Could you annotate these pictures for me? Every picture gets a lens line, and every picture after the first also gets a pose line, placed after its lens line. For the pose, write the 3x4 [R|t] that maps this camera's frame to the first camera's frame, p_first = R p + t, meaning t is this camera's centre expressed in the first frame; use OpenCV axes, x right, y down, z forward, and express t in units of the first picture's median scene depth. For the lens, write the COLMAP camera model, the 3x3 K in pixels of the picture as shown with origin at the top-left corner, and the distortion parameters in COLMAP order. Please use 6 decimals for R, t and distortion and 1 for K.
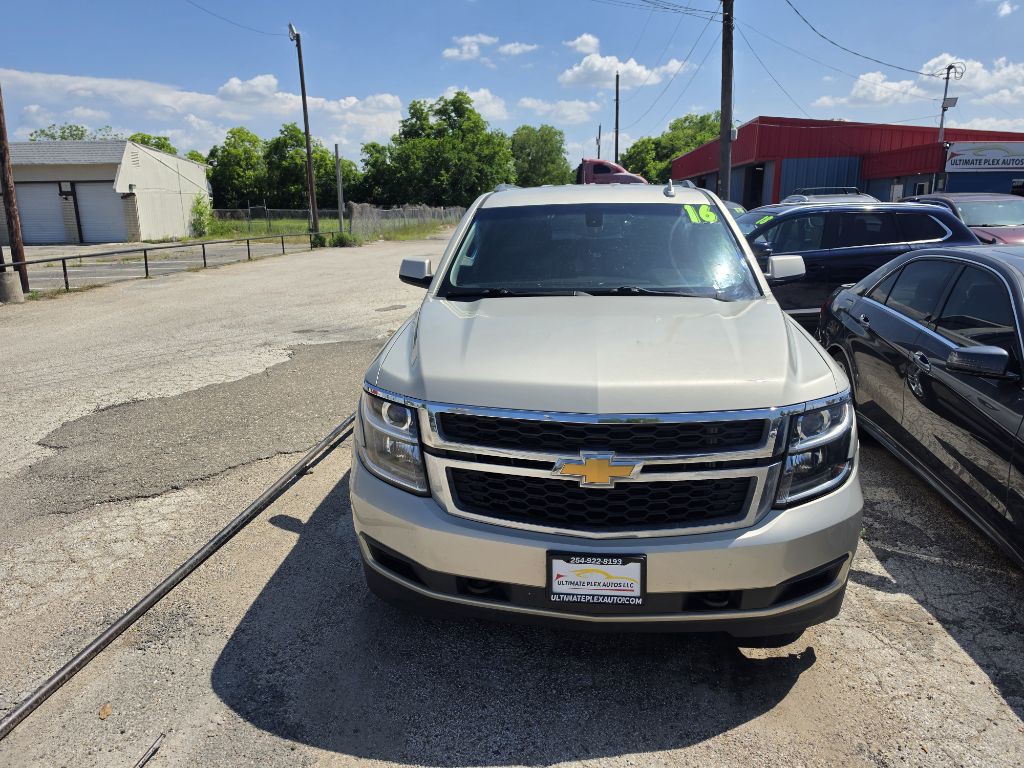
lens RADIAL K [[736.8, 0, 512.2], [0, 736.8, 380.7], [0, 0, 1]] dist [0.037798, -0.044644]
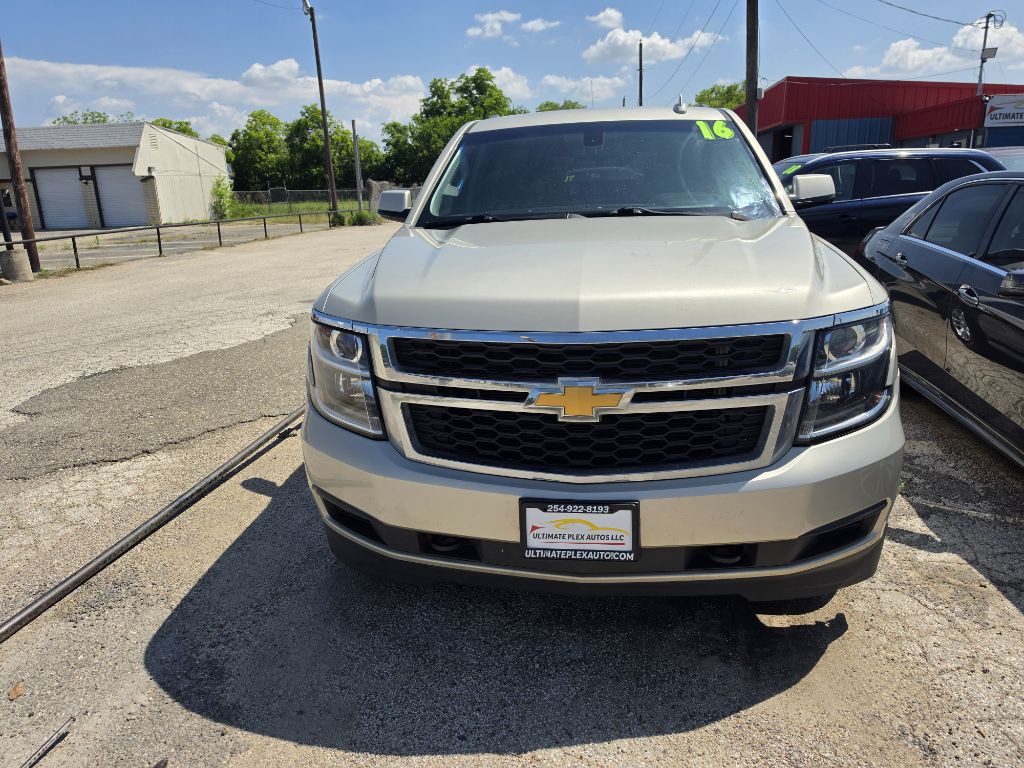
lens RADIAL K [[737.0, 0, 520.4], [0, 737.0, 385.5], [0, 0, 1]] dist [0.033264, -0.034493]
pose [[0.999546, -0.014863, -0.026192, 0.054962], [0.015683, 0.999385, 0.031368, 0.059693], [0.025710, -0.031764, 0.999165, 0.134869]]
